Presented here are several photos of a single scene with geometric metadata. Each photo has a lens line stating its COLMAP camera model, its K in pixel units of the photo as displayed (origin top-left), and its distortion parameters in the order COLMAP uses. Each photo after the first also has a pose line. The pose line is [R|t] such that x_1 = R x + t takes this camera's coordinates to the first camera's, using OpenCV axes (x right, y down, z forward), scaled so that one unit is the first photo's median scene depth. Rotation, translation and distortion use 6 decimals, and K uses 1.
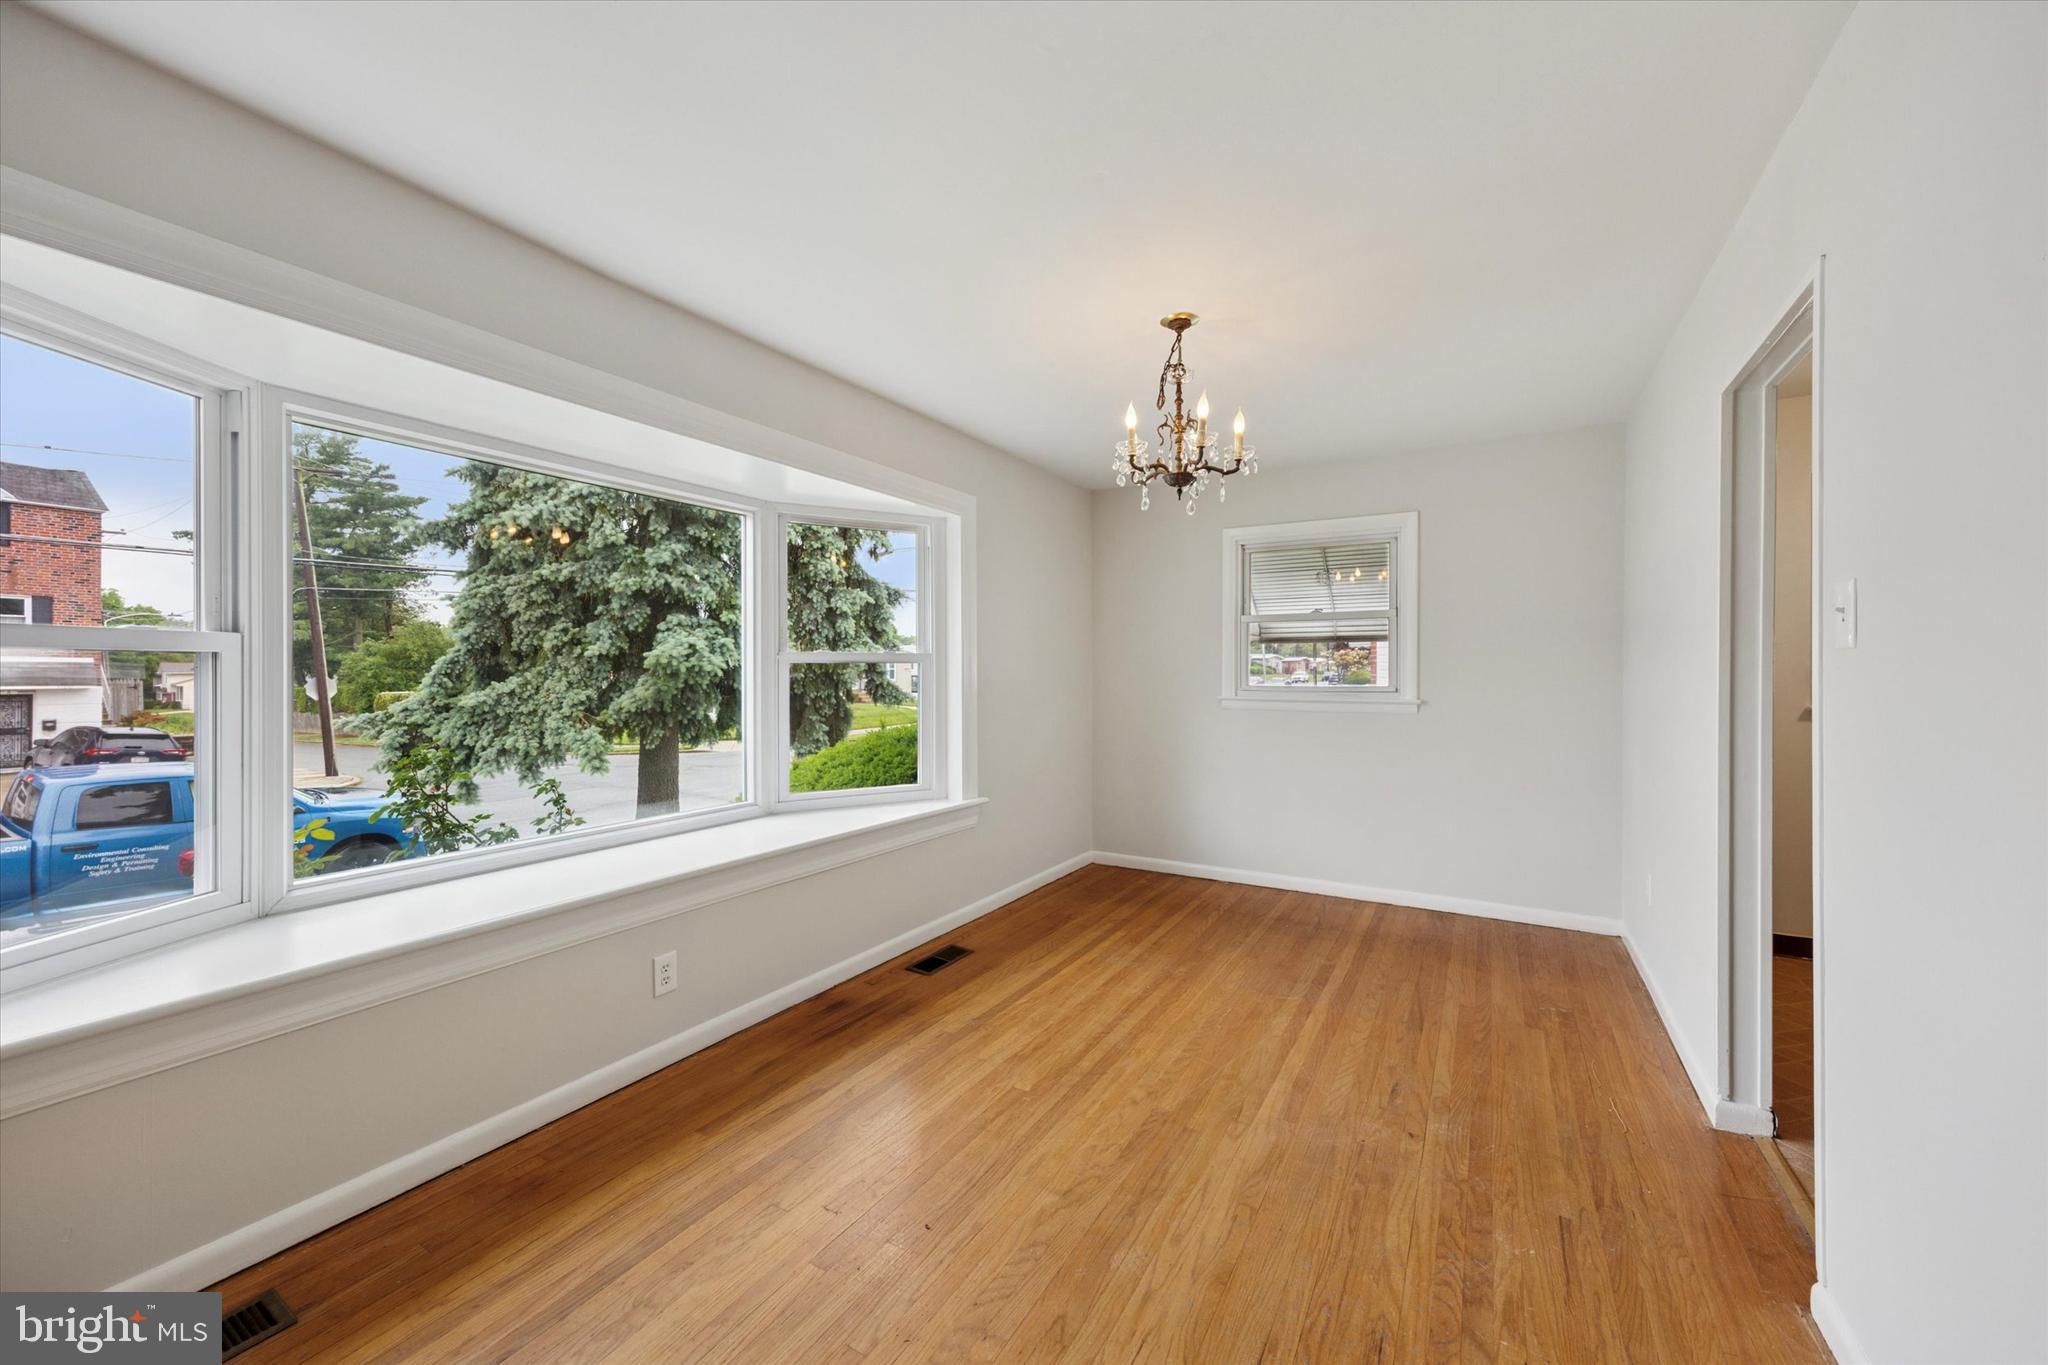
lens RADIAL K [[782.9, 0, 1019.4], [0, 782.9, 679.5], [0, 0, 1]] dist [-0.000352, -0.000462]
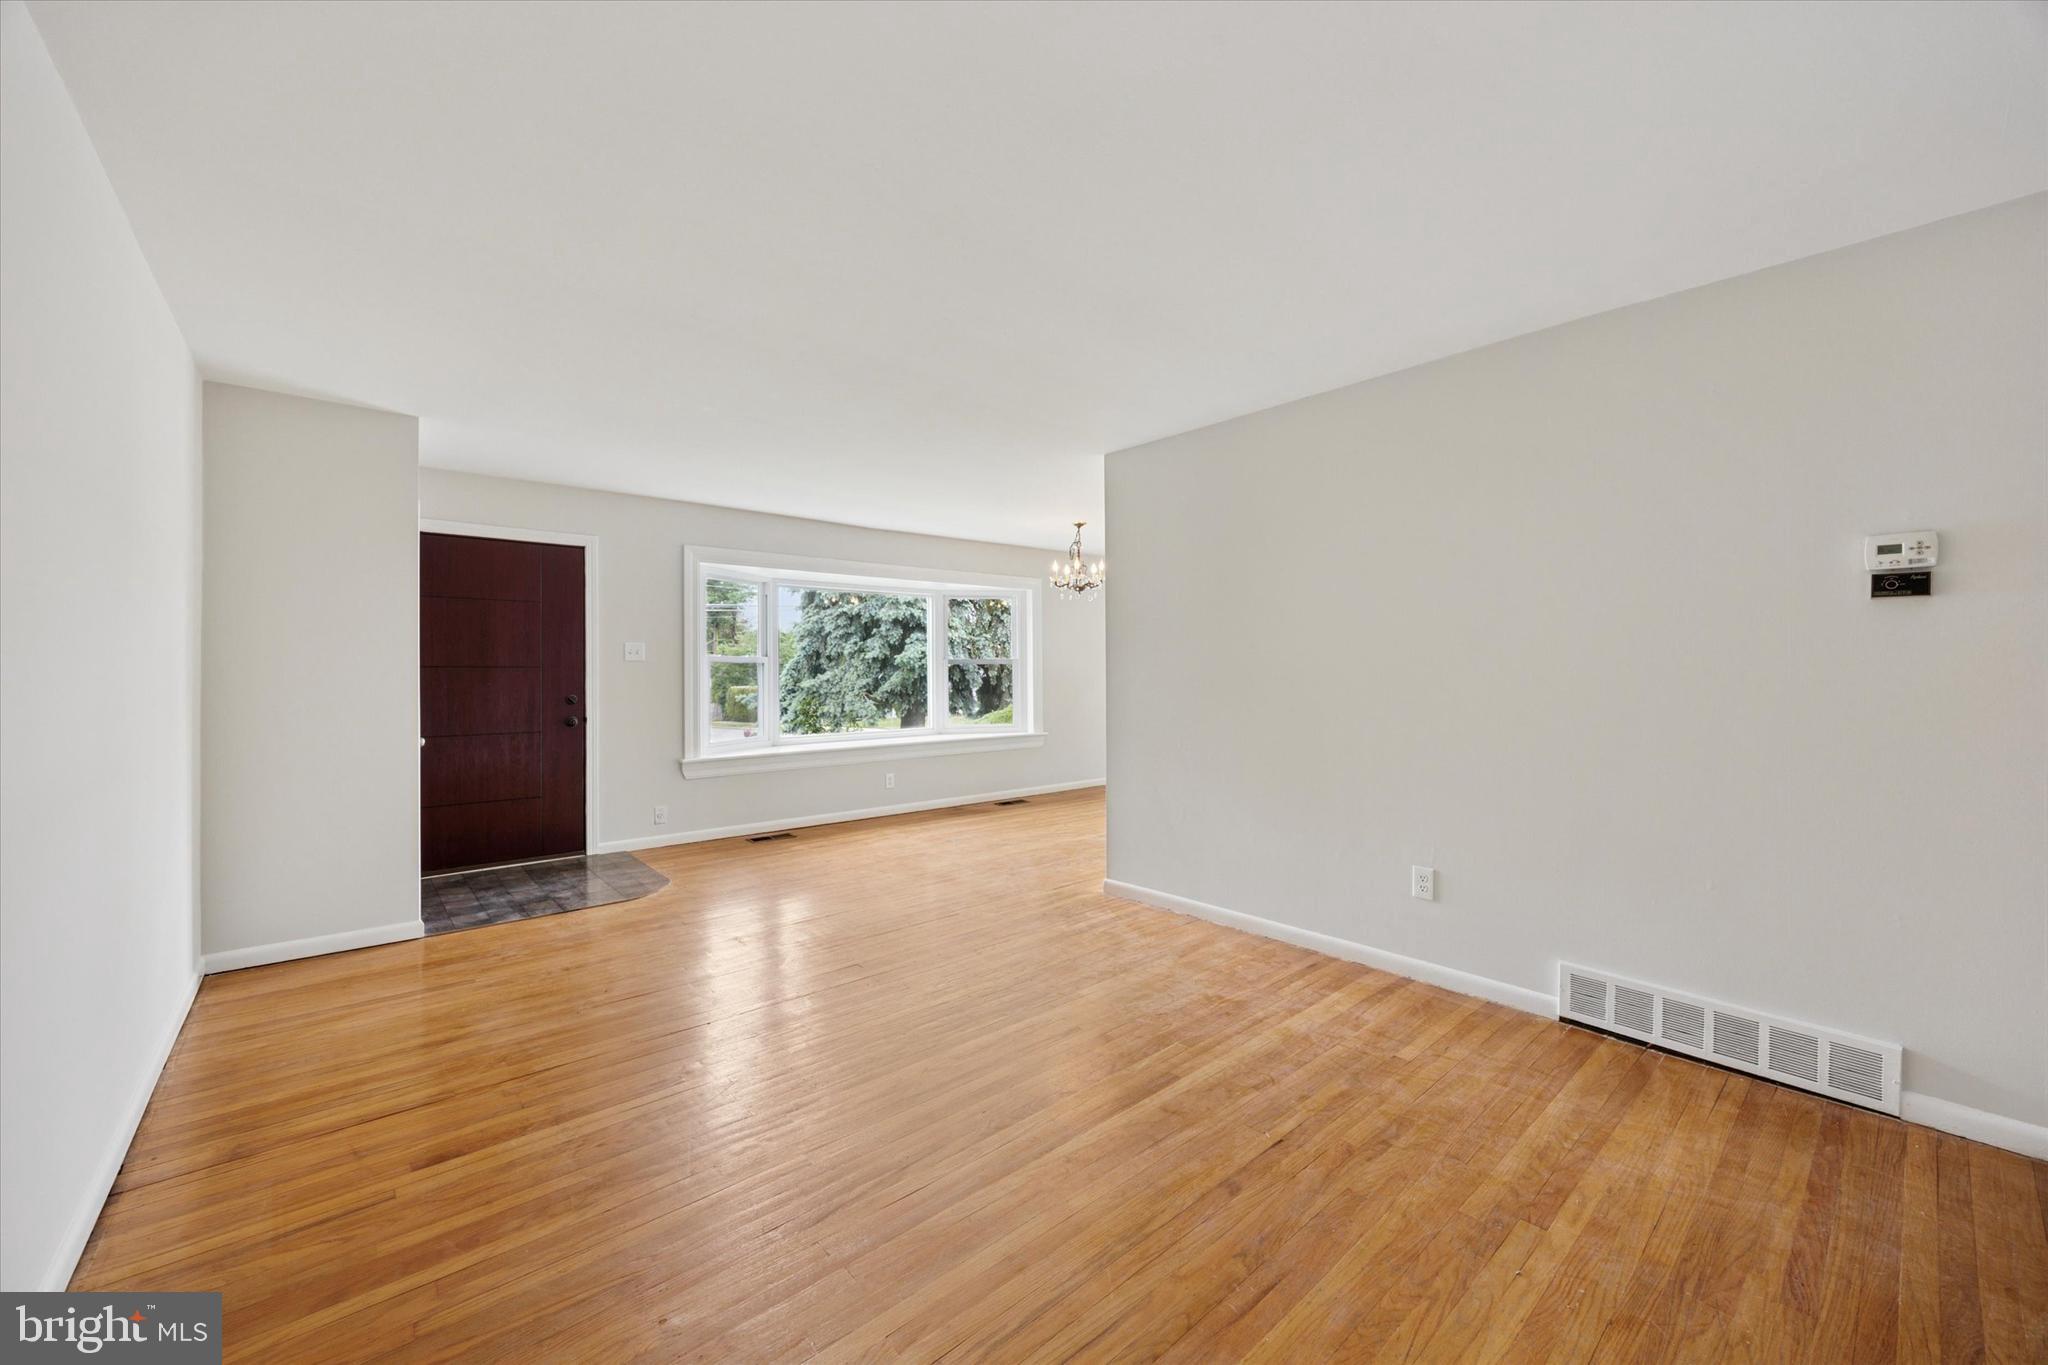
lens RADIAL K [[782.9, 0, 1020.6], [0, 782.9, 680.1], [0, 0, 1]] dist [-0.000352, -0.000462]
pose [[0.949953, 0.004078, -0.312367, 0.438111], [-0.003146, 0.999989, 0.003487, 0.013423], [0.312377, -0.002330, 0.949955, -0.757959]]
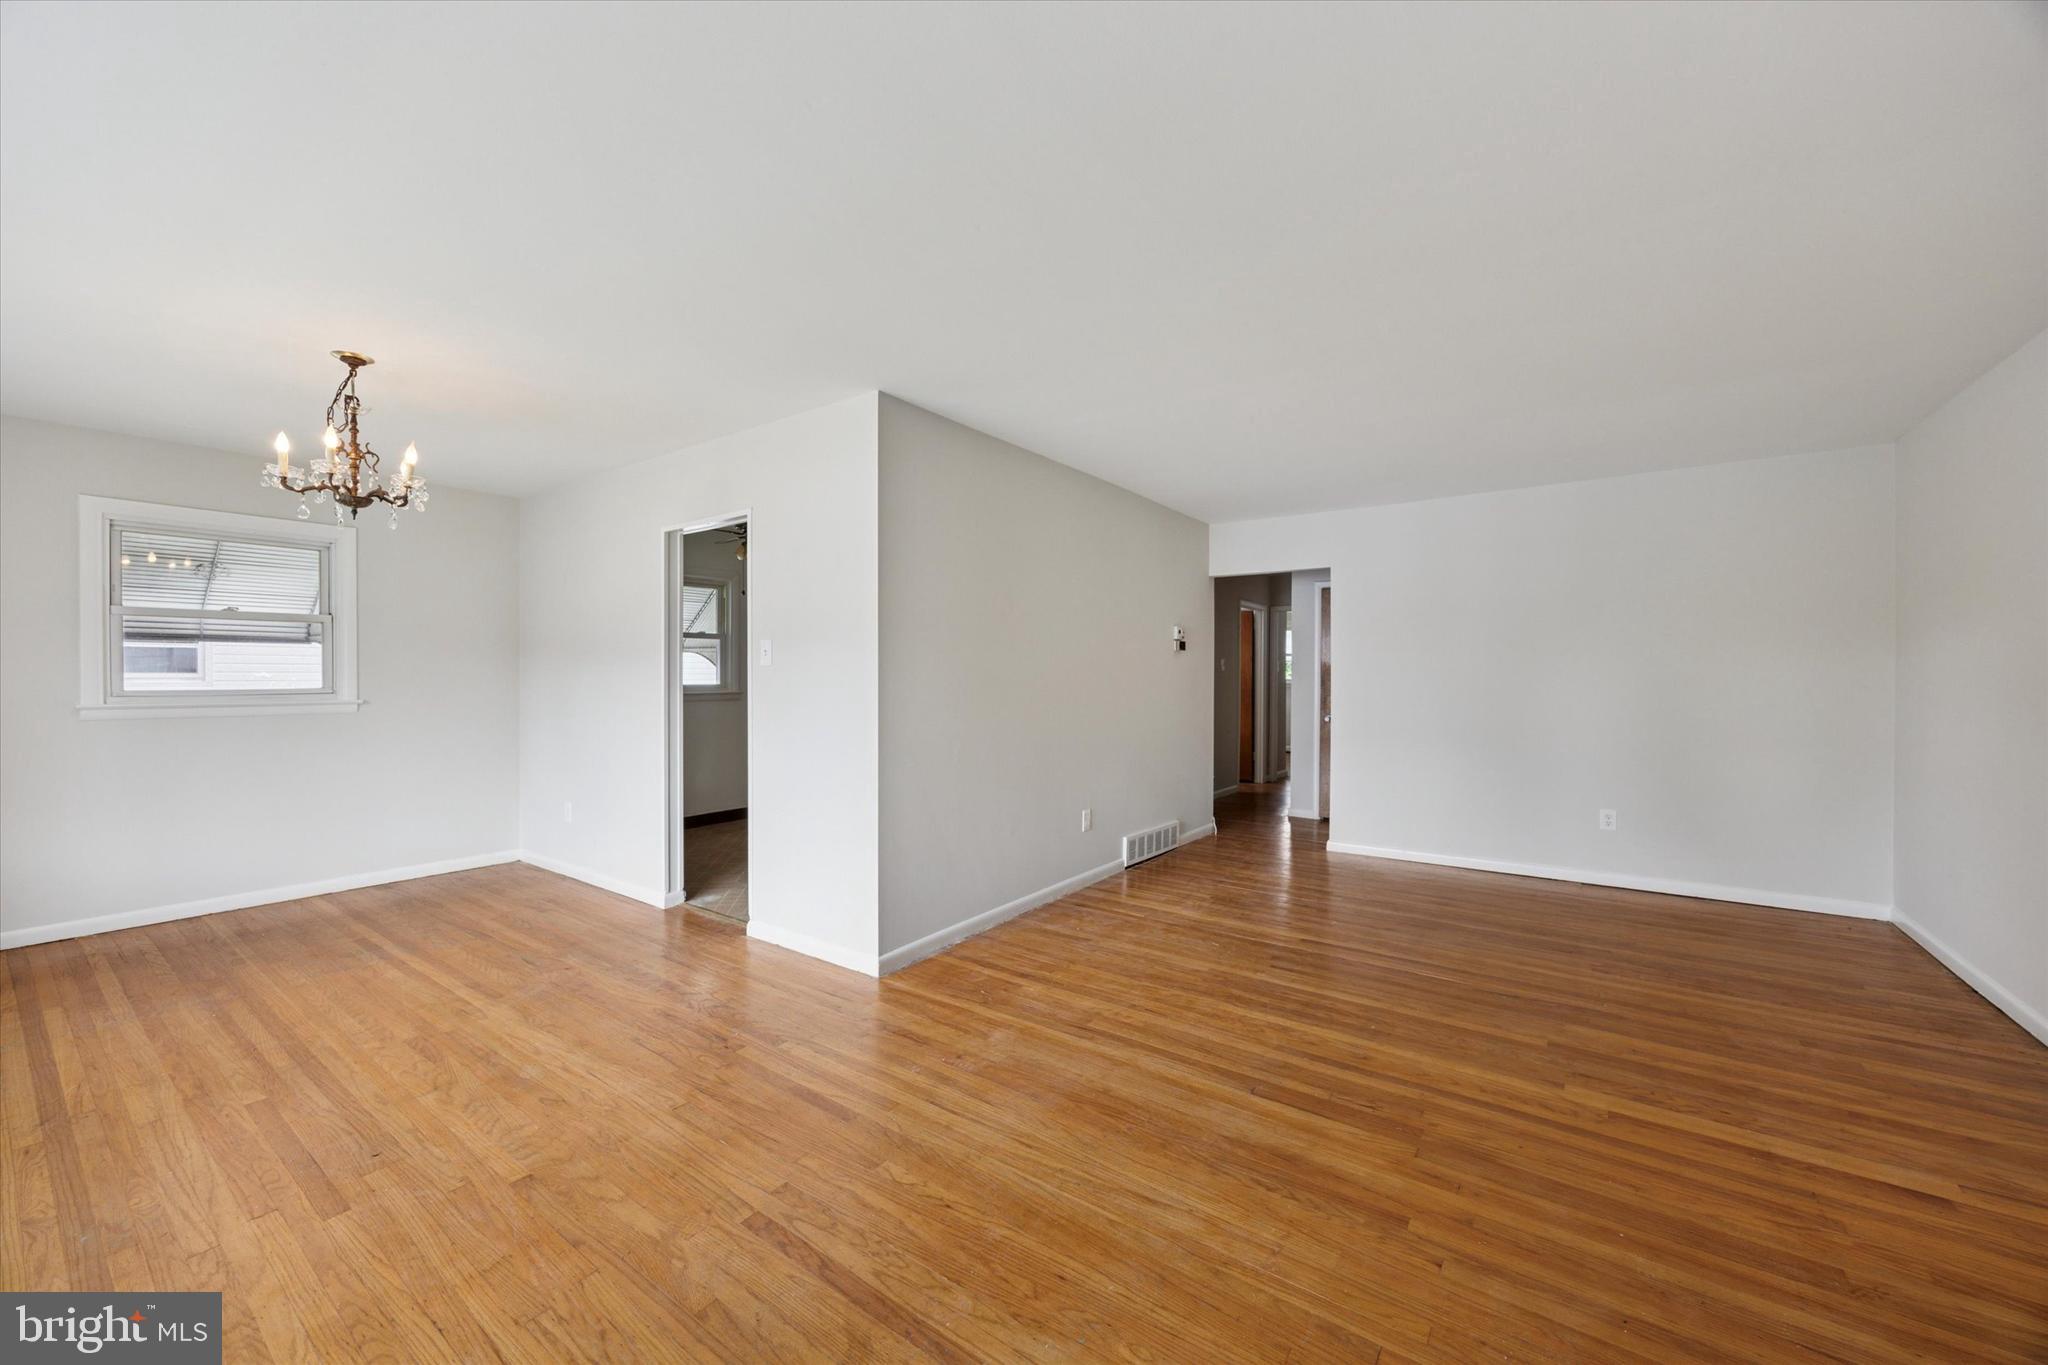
lens RADIAL K [[782.9, 0, 1008.6], [0, 782.9, 690.7], [0, 0, 1]] dist [-0.000352, -0.000462]
pose [[0.095105, -0.021049, 0.995245, -0.446496], [0.010488, 0.999742, 0.020142, 0.000836], [-0.995412, 0.008522, 0.095301, -0.016370]]
